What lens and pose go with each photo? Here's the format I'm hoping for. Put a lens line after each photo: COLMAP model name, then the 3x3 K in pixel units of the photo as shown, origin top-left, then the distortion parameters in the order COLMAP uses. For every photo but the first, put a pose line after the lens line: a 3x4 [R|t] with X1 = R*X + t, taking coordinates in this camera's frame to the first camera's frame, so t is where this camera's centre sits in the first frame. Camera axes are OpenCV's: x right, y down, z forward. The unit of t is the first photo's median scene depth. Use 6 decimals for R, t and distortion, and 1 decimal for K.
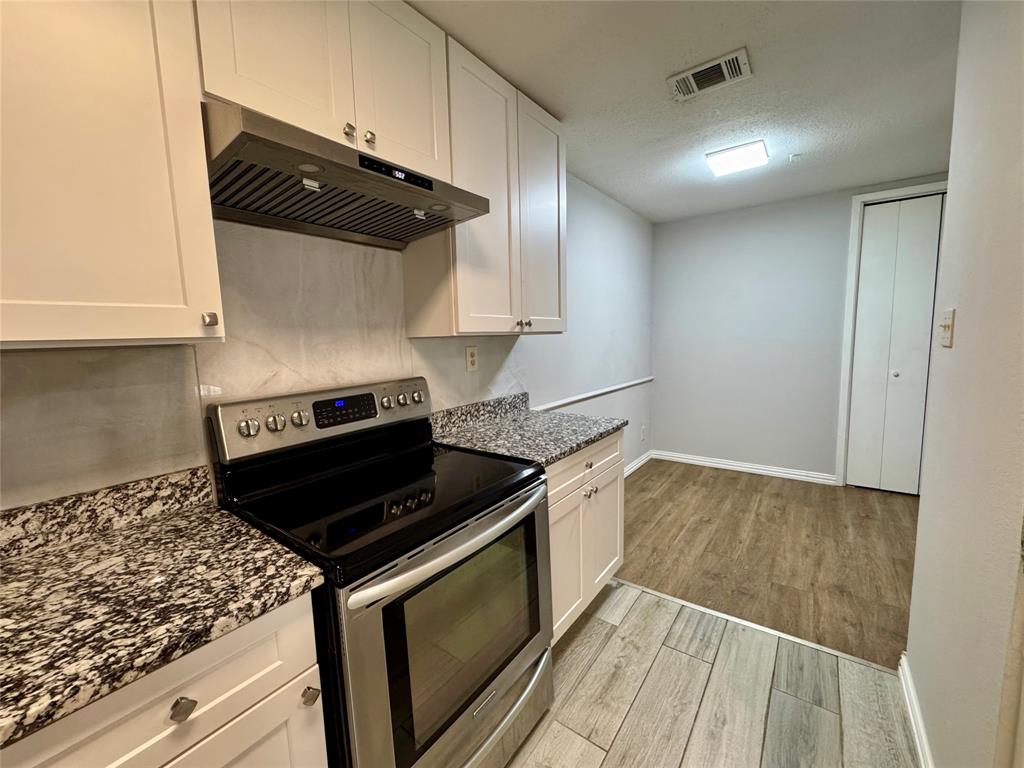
lens RADIAL K [[412.0, 0, 513.8], [0, 412.0, 383.5], [0, 0, 1]] dist [-0.001501, -0.000236]
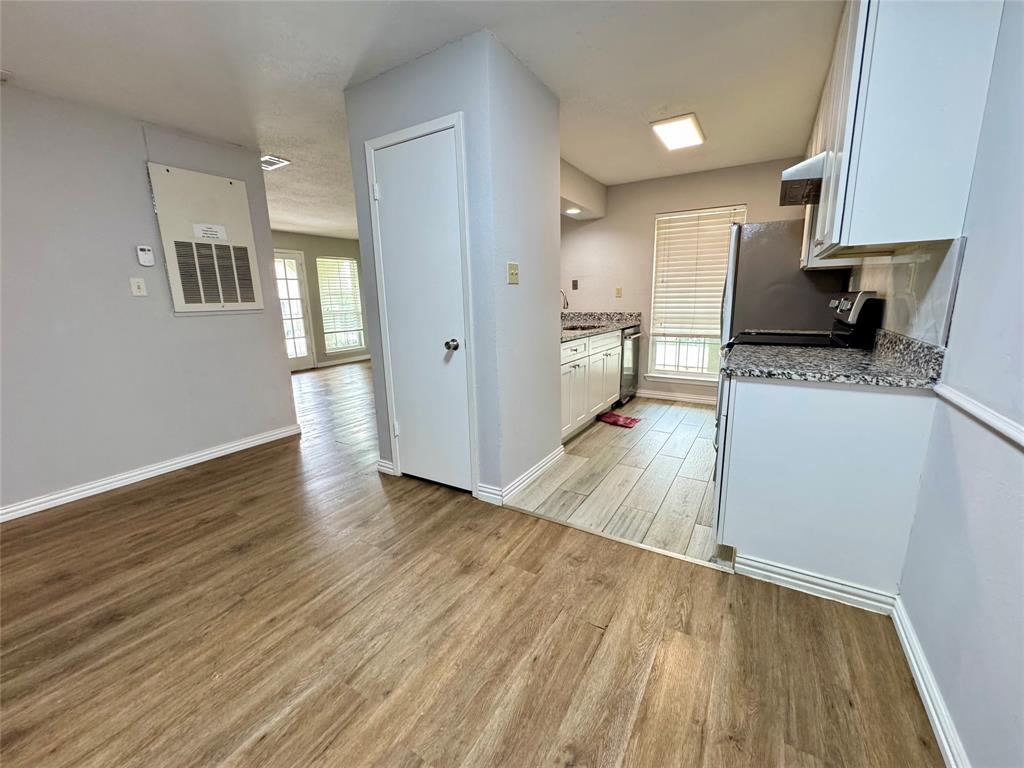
lens RADIAL K [[409.2, 0, 514.0], [0, 409.2, 382.2], [0, 0, 1]] dist [-0.001741, 0.000188]
pose [[-0.994445, 0.069428, -0.079112, 0.909923], [0.040937, 0.947550, 0.316975, -0.185110], [0.096970, 0.311975, -0.945129, 2.114863]]
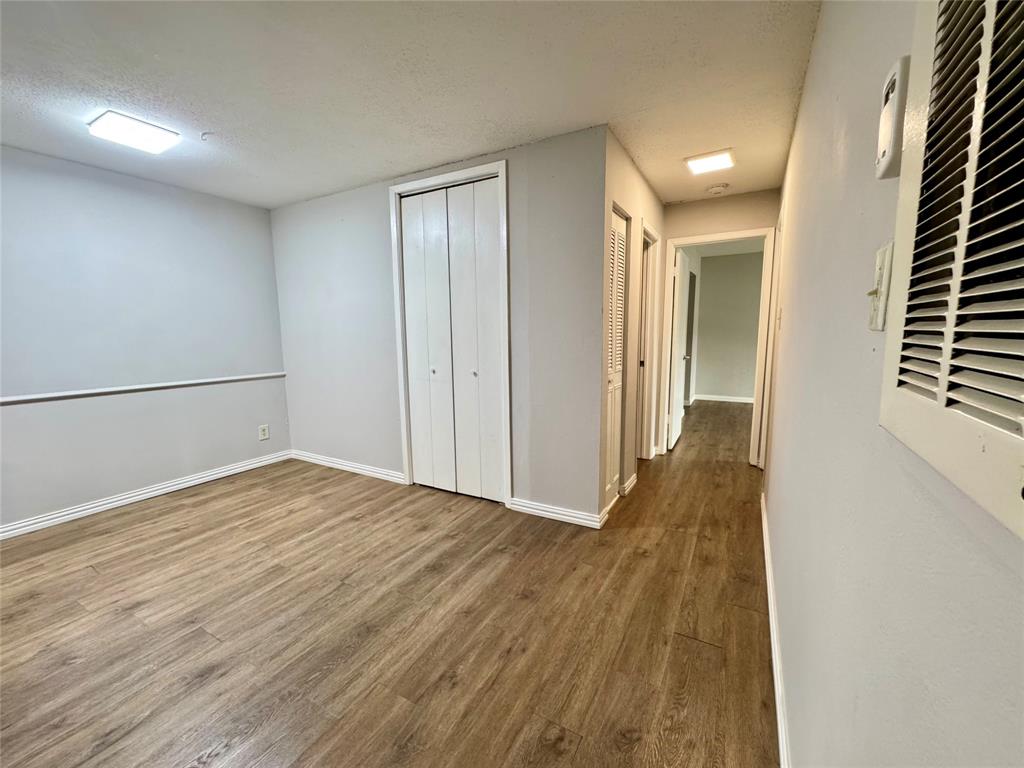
lens RADIAL K [[412.0, 0, 513.8], [0, 412.0, 383.5], [0, 0, 1]] dist [-0.001501, -0.000236]
pose [[0.992596, -0.000257, 0.121465, 1.885315], [-0.001353, 0.999912, 0.013177, -0.011133], [-0.121458, -0.013244, 0.992508, -0.007483]]
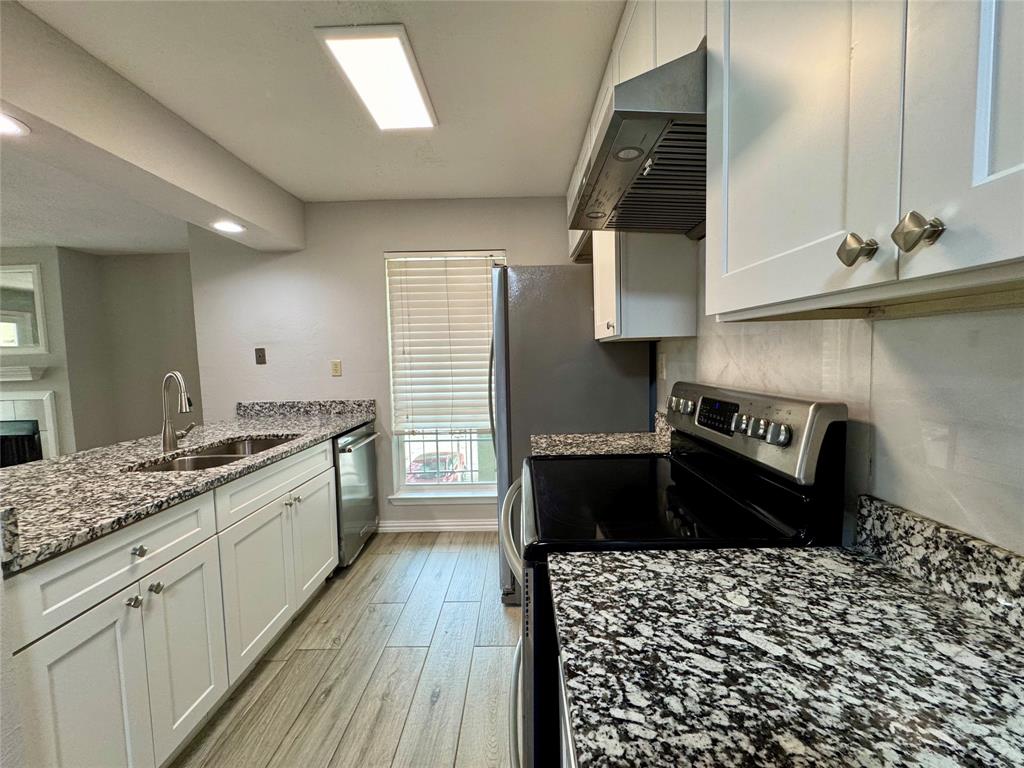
lens RADIAL K [[412.0, 0, 513.8], [0, 412.0, 383.5], [0, 0, 1]] dist [-0.001501, -0.000236]
pose [[-0.808359, 0.090707, -0.581660, 0.341463], [-0.019743, 0.983325, 0.180781, -0.118524], [0.588359, 0.157620, -0.793089, 1.169886]]
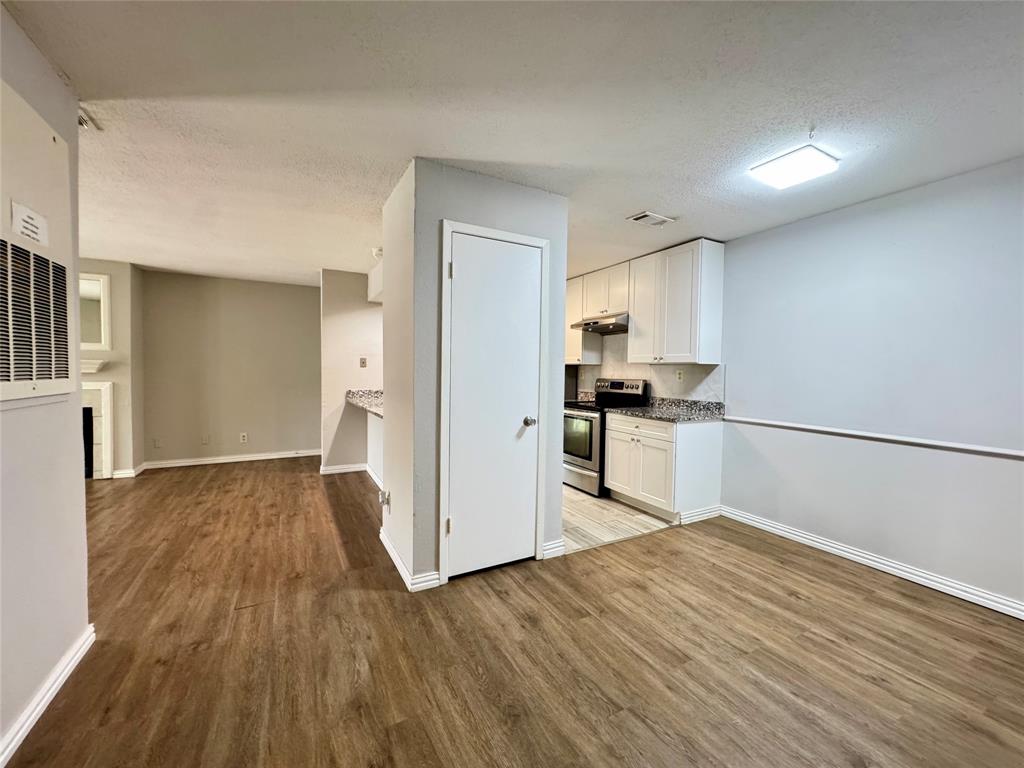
lens RADIAL K [[409.2, 0, 514.0], [0, 409.2, 382.2], [0, 0, 1]] dist [-0.001741, 0.000188]
pose [[-0.417769, 0.049487, -0.907205, 2.409869], [-0.108372, 0.988673, 0.103836, -0.177518], [0.902067, 0.141696, -0.407673, 1.316354]]
